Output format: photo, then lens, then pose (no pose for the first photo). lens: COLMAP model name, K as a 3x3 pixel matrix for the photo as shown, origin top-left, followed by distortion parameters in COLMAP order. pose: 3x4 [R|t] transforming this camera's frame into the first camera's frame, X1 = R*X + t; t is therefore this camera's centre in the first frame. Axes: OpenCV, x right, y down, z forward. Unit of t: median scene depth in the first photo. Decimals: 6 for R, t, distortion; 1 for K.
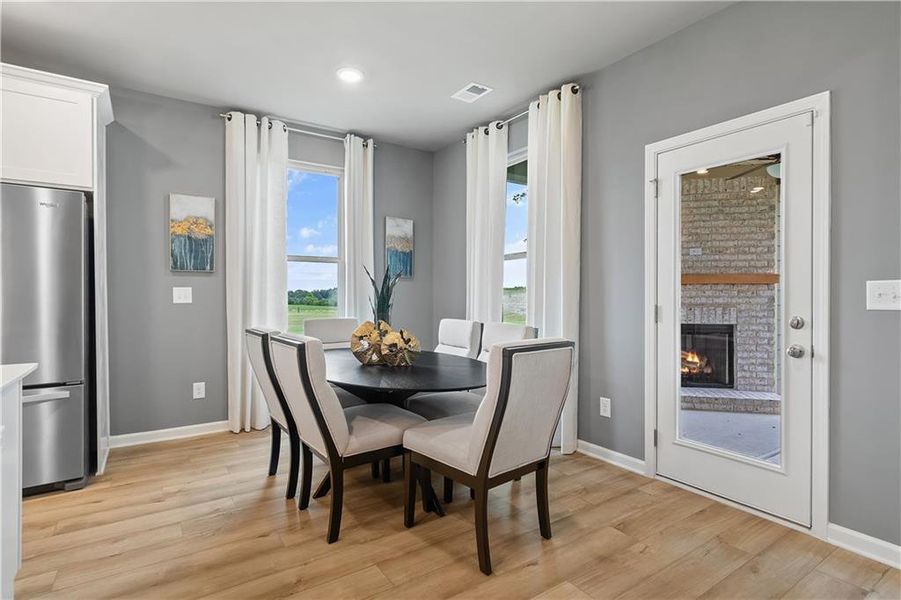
lens RADIAL K [[452.1, 0, 450.5], [0, 452.1, 300.0], [0, 0, 1]] dist [-0.000034, 0.000025]
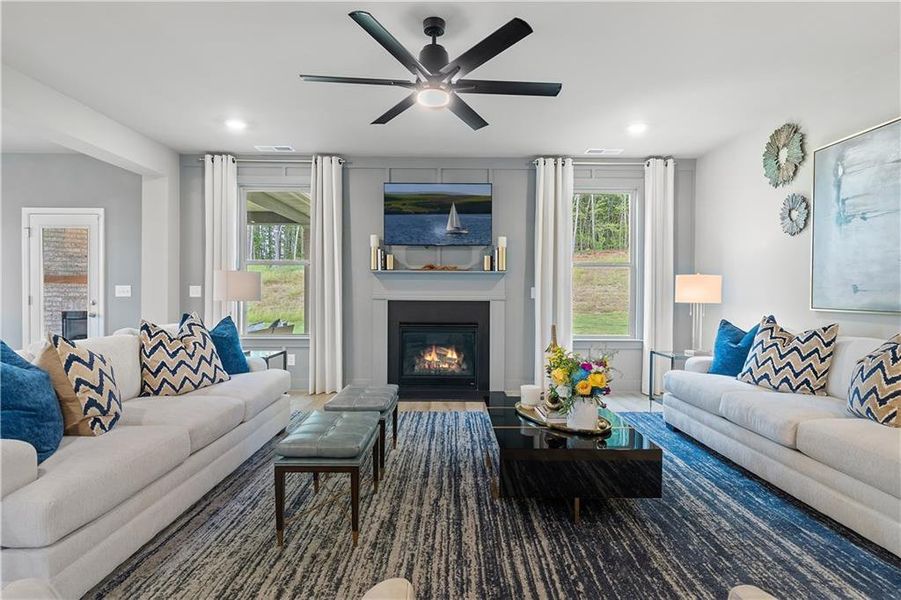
lens RADIAL K [[517.9, 0, 447.0], [0, 517.9, 295.8], [0, 0, 1]] dist [0.003726, 0.001993]
pose [[0.561660, 0.003239, 0.827362, -0.181128], [0.000468, 0.999991, -0.004232, 0.011730], [-0.827368, 0.002764, 0.561653, -0.856977]]
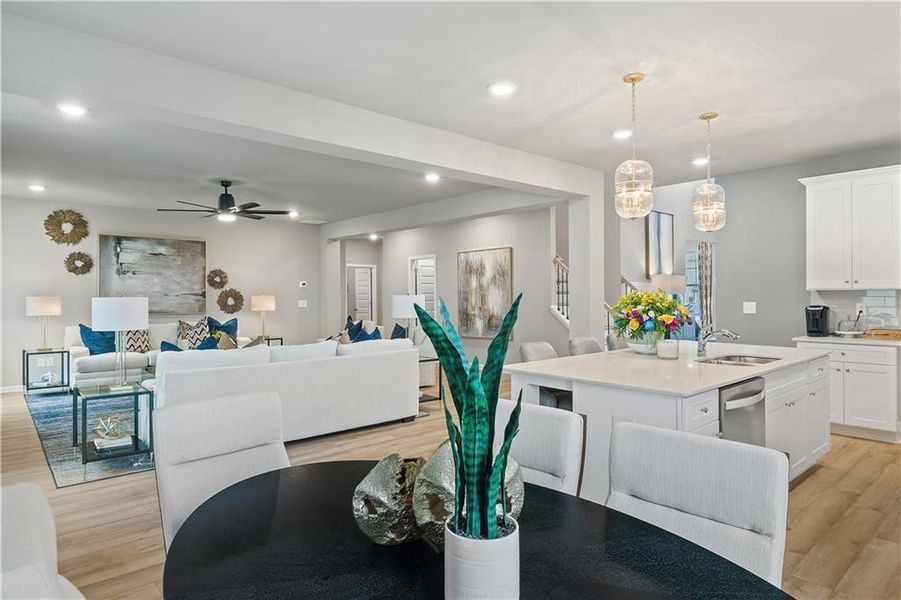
lens RADIAL K [[517.9, 0, 447.0], [0, 517.9, 295.8], [0, 0, 1]] dist [0.003726, 0.001993]
pose [[-0.991983, 0.004265, -0.126303, -0.050940], [0.001864, 0.999815, 0.019125, -0.054501], [0.126361, 0.018736, -0.991807, 0.763532]]
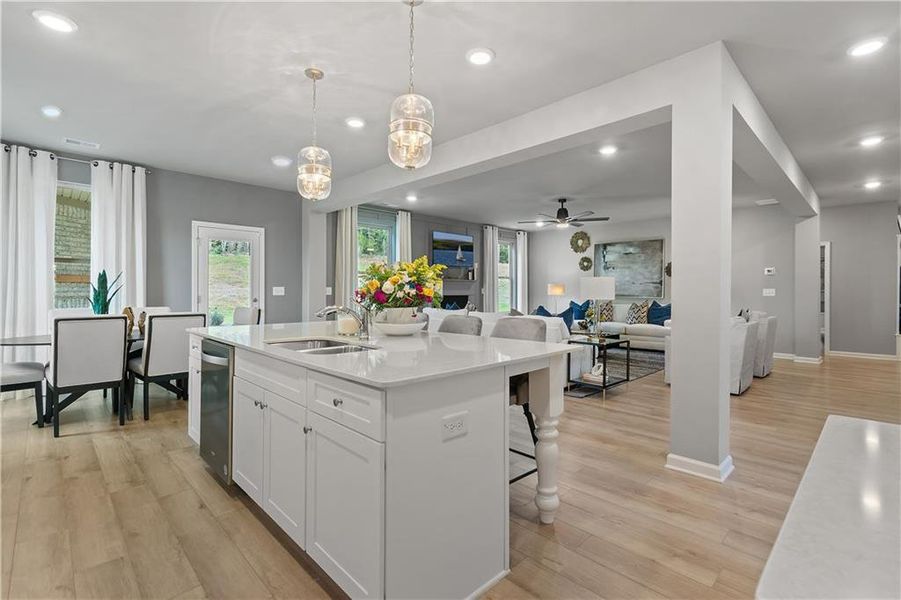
lens RADIAL K [[416.9, 0, 468.0], [0, 416.9, 287.2], [0, 0, 1]] dist [-0.001671, -0.000360]
pose [[-0.205770, 0.008293, 0.978565, -0.960310], [0.006757, 0.999952, -0.007053, -0.003005], [-0.978577, 0.005161, -0.205816, 0.074014]]
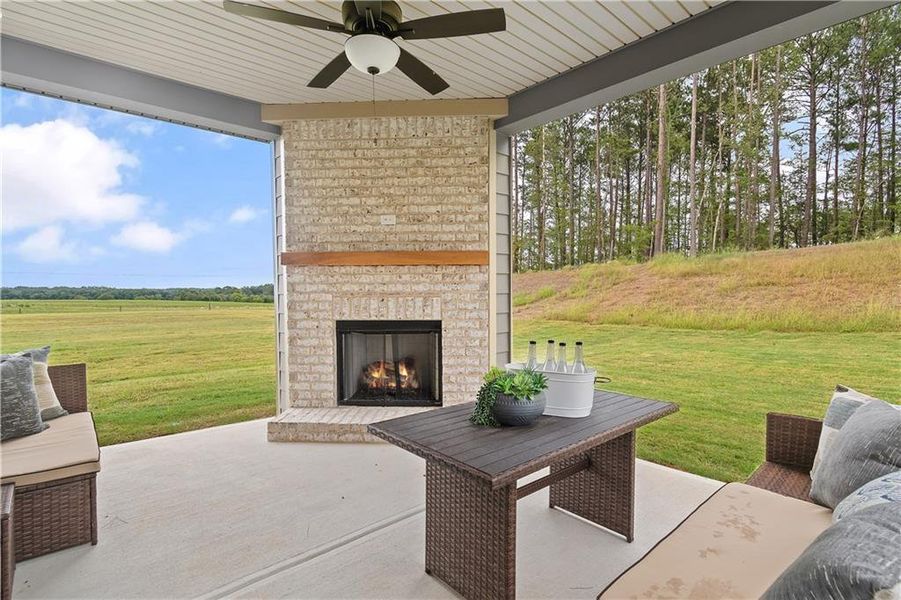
lens RADIAL K [[430.5, 0, 451.3], [0, 430.5, 309.1], [0, 0, 1]] dist [0.000626, -0.000064]
pose [[0.989534, -0.010873, 0.143890, 0.552630], [0.006333, 0.999469, 0.031970, 0.013700], [-0.144161, -0.030724, 0.989077, 0.310871]]
